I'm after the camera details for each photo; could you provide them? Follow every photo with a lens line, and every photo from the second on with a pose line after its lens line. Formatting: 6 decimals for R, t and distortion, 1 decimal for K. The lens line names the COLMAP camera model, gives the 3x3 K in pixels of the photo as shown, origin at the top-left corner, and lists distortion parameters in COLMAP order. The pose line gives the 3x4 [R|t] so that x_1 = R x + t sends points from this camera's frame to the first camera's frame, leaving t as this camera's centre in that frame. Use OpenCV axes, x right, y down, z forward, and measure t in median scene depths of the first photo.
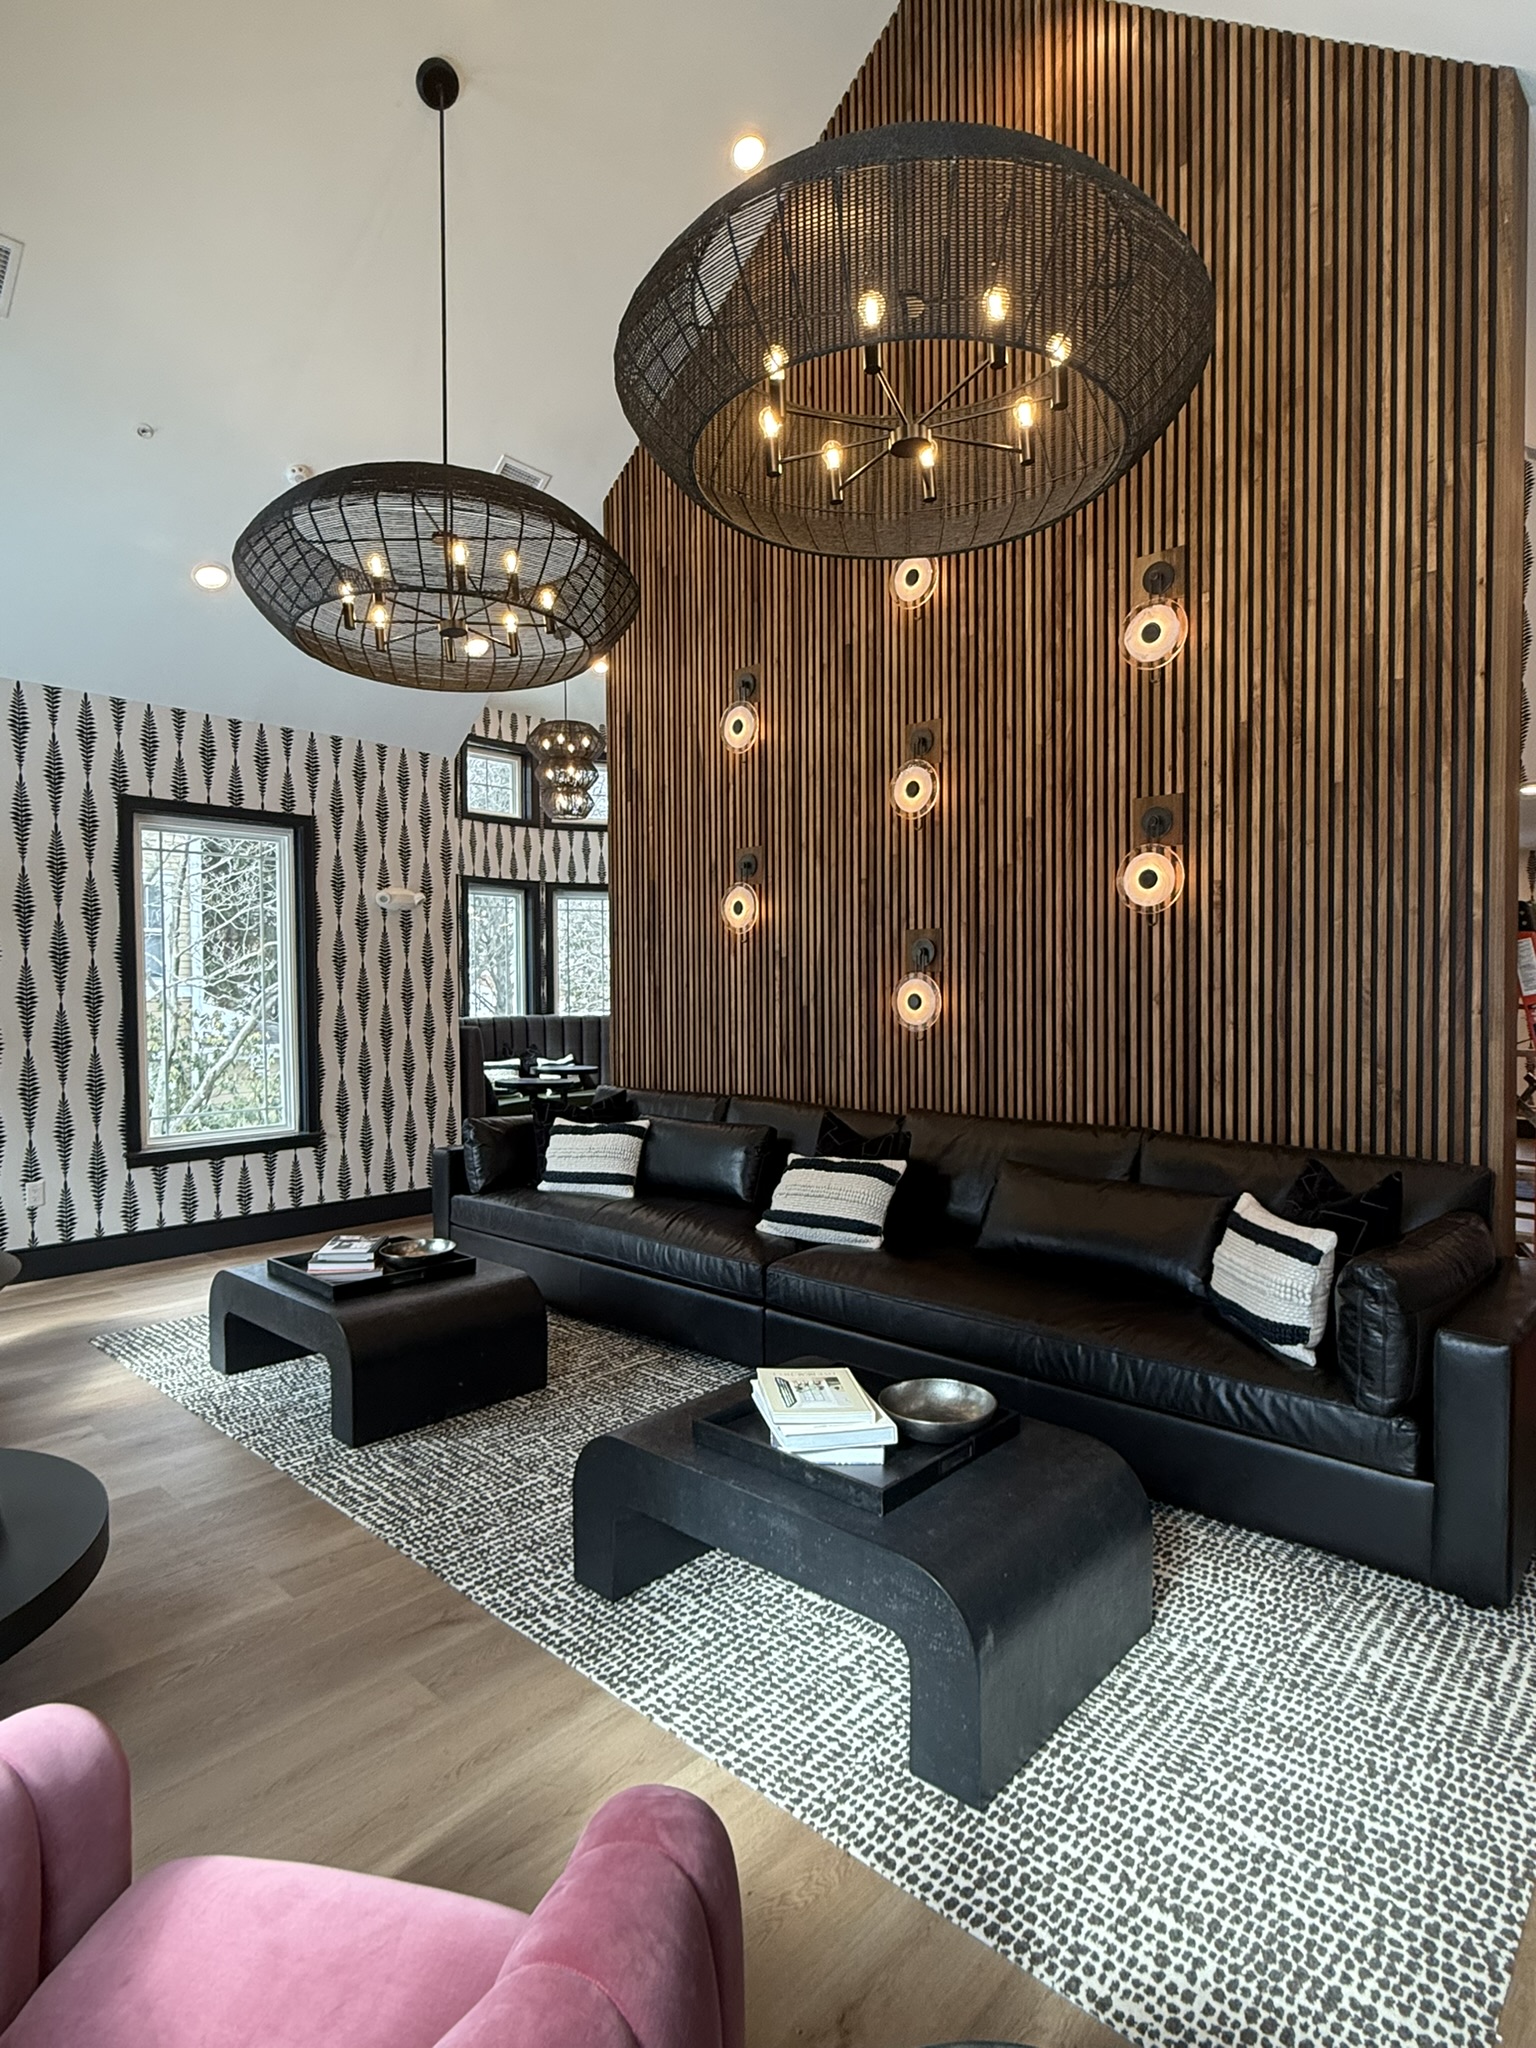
lens RADIAL K [[1083.2, 0, 778.6], [0, 1083.2, 1021.5], [0, 0, 1]] dist [0.001914, -0.000406]
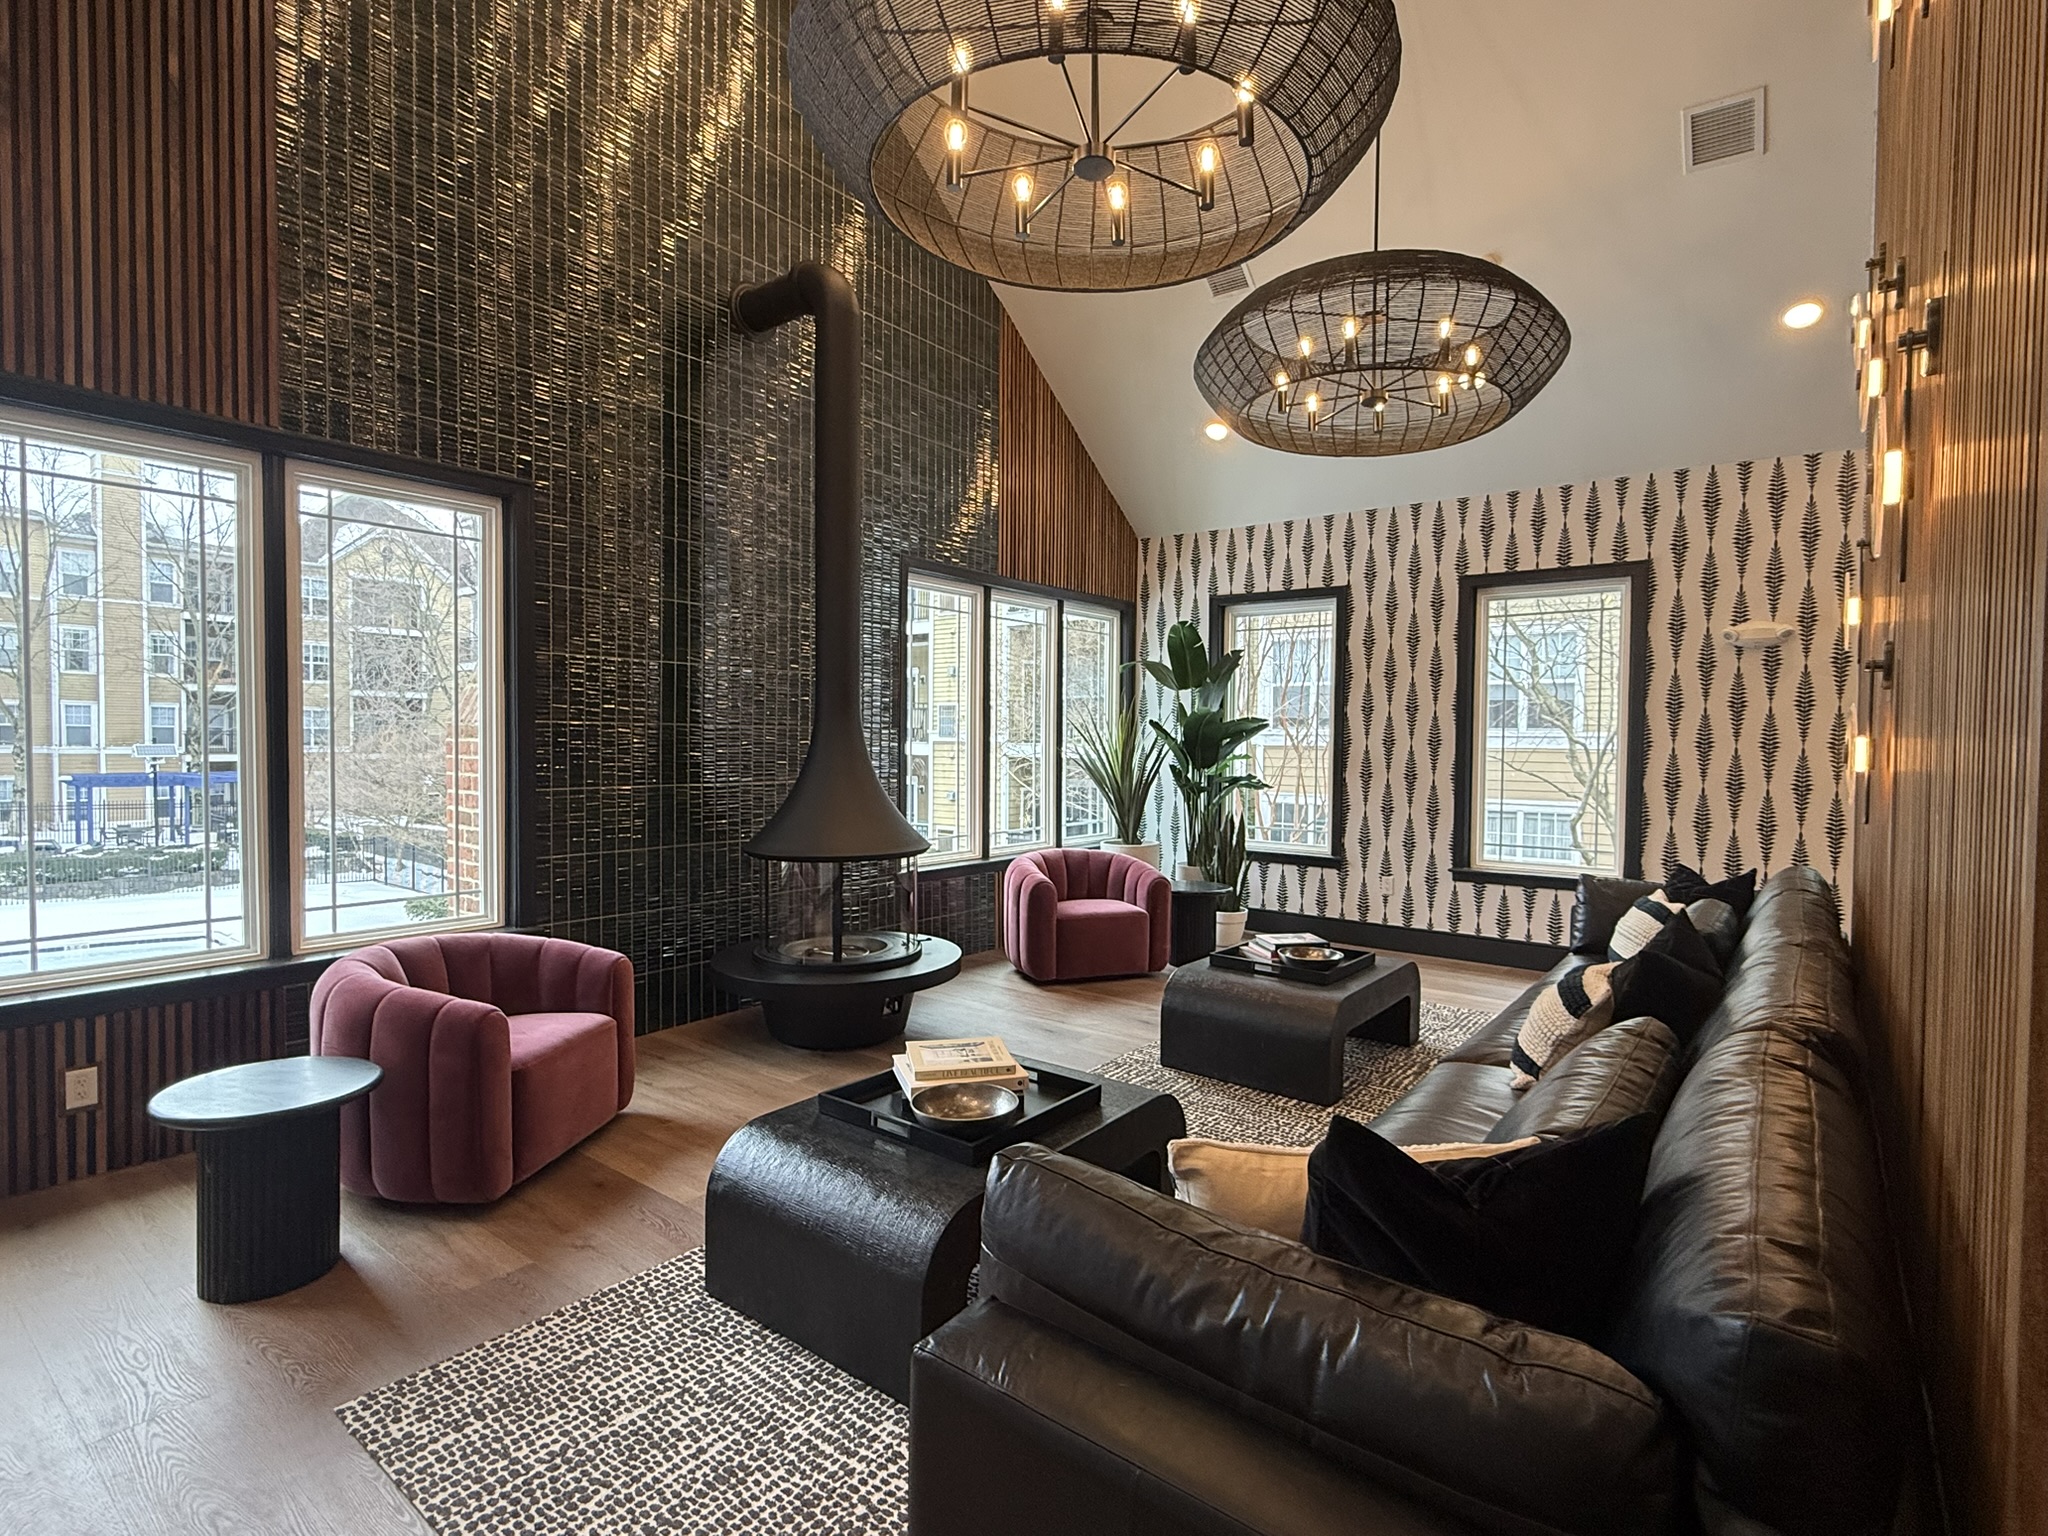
lens RADIAL K [[1010.2, 0, 1027.3], [0, 1010.2, 772.5], [0, 0, 1]] dist [0.002721, -0.001491]
pose [[0.077229, 0.037458, -0.996309, 1.572370], [-0.042397, 0.998513, 0.034255, -0.017424], [0.996112, 0.039596, 0.078702, 1.335422]]
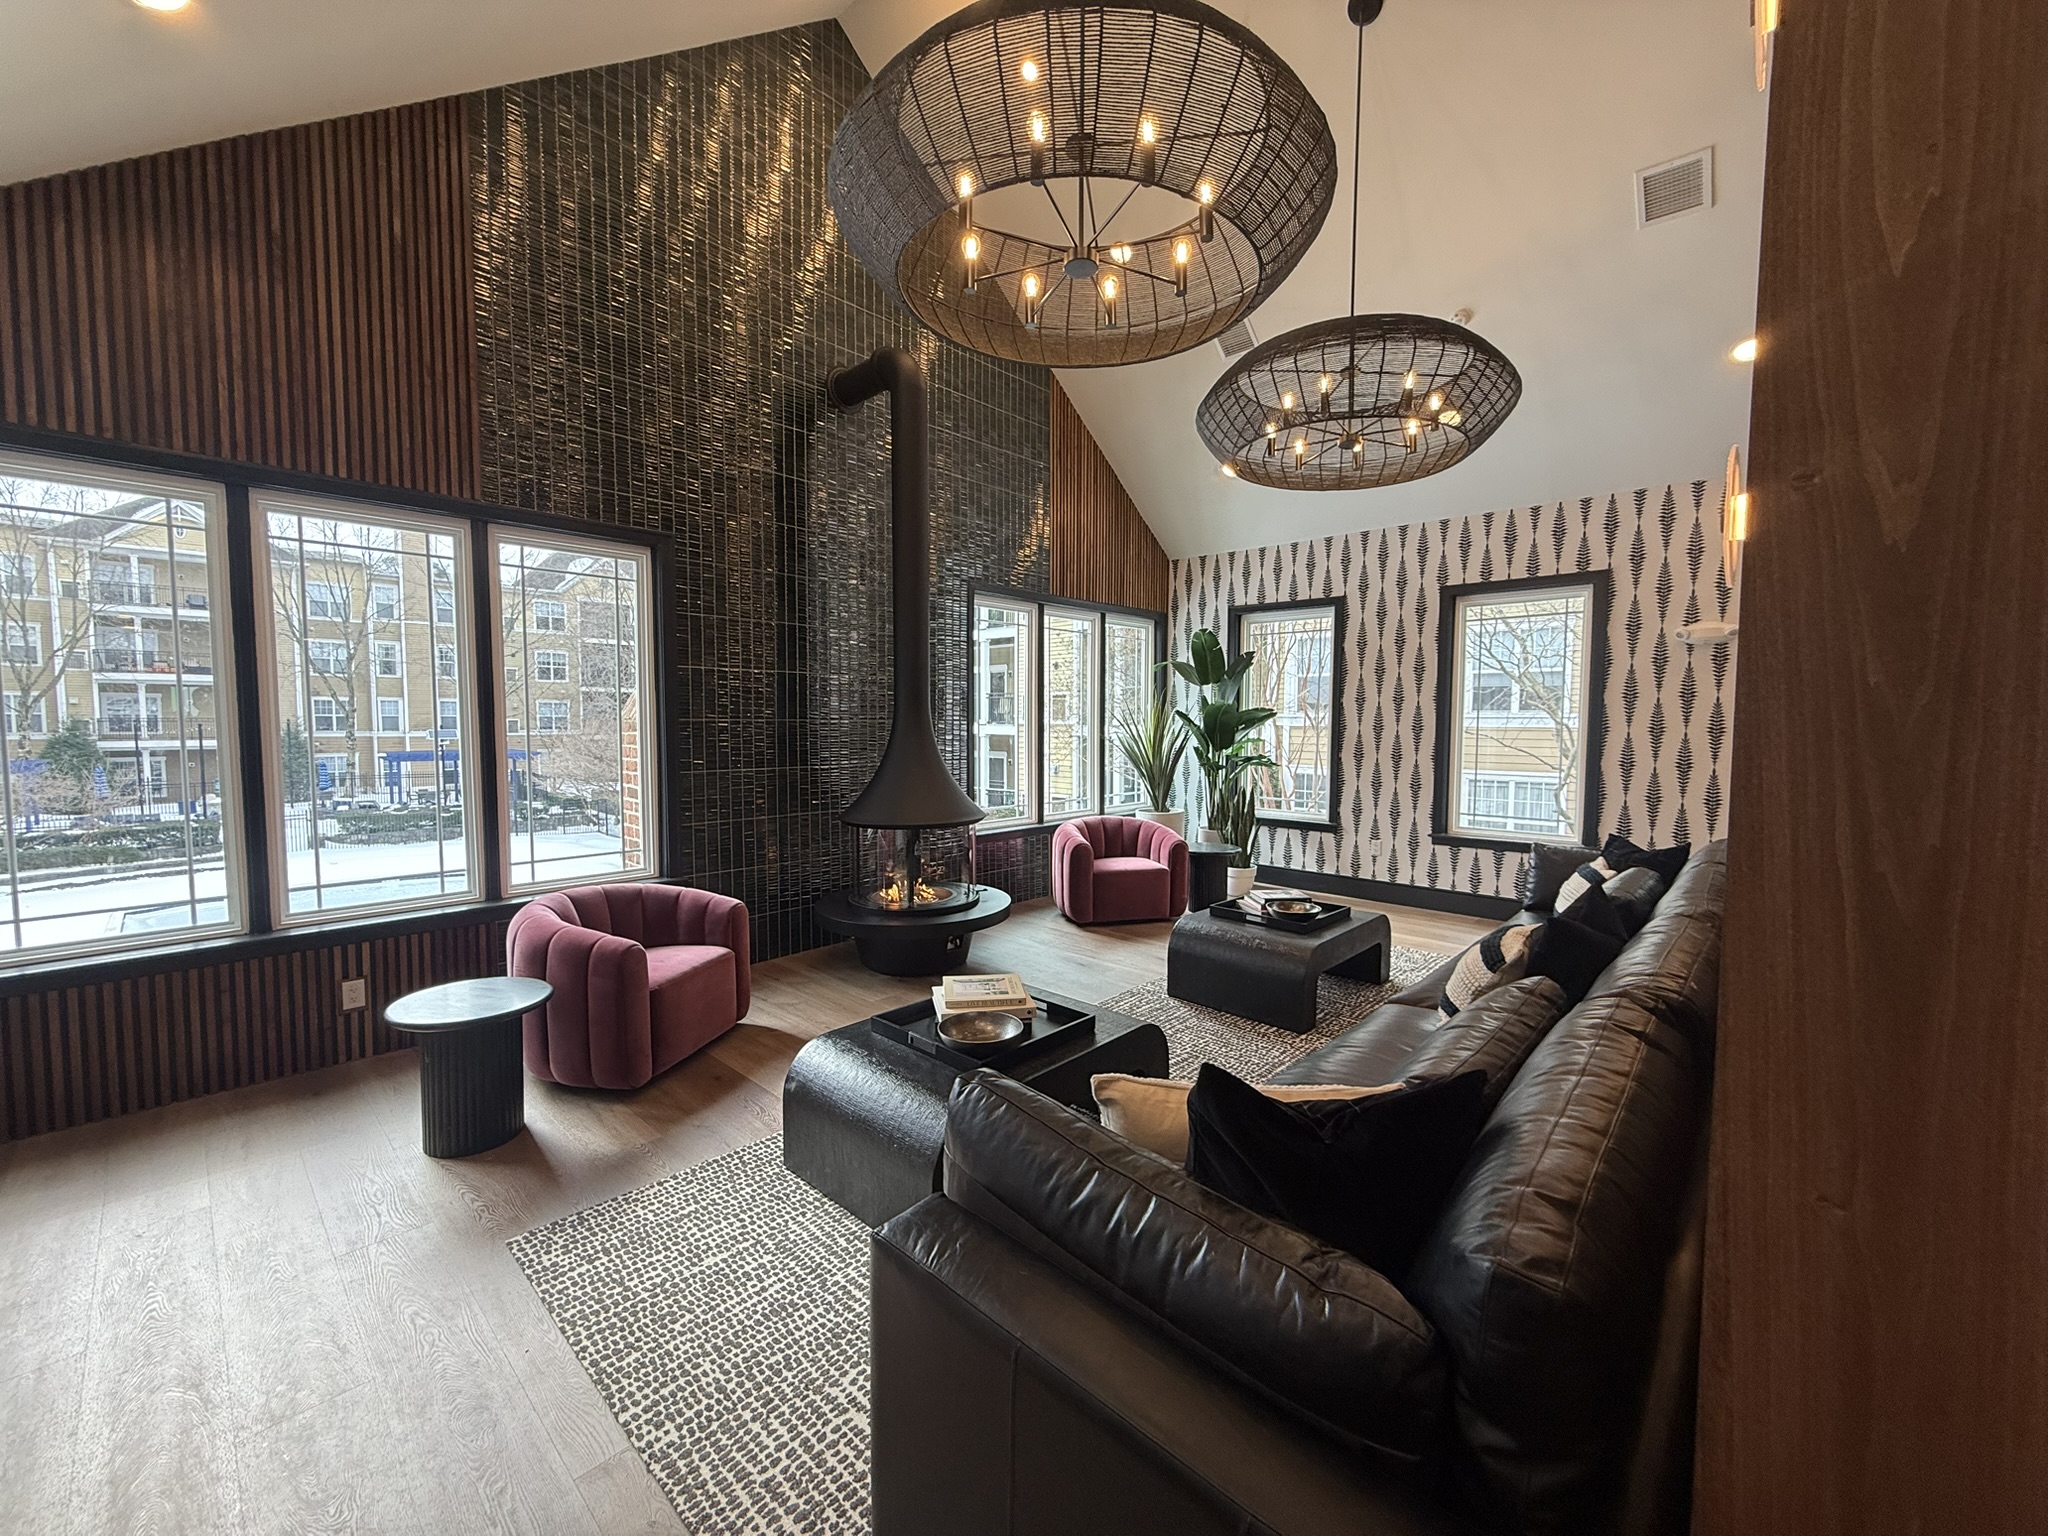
lens RADIAL K [[813.8, 0, 1019.9], [0, 813.8, 771.6], [0, 0, 1]] dist [0.001217, -0.000576]
pose [[-0.021873, 0.067616, -0.997472, 1.575520], [-0.035251, 0.997038, 0.068359, -0.054767], [0.999139, 0.036657, -0.019424, 1.455448]]
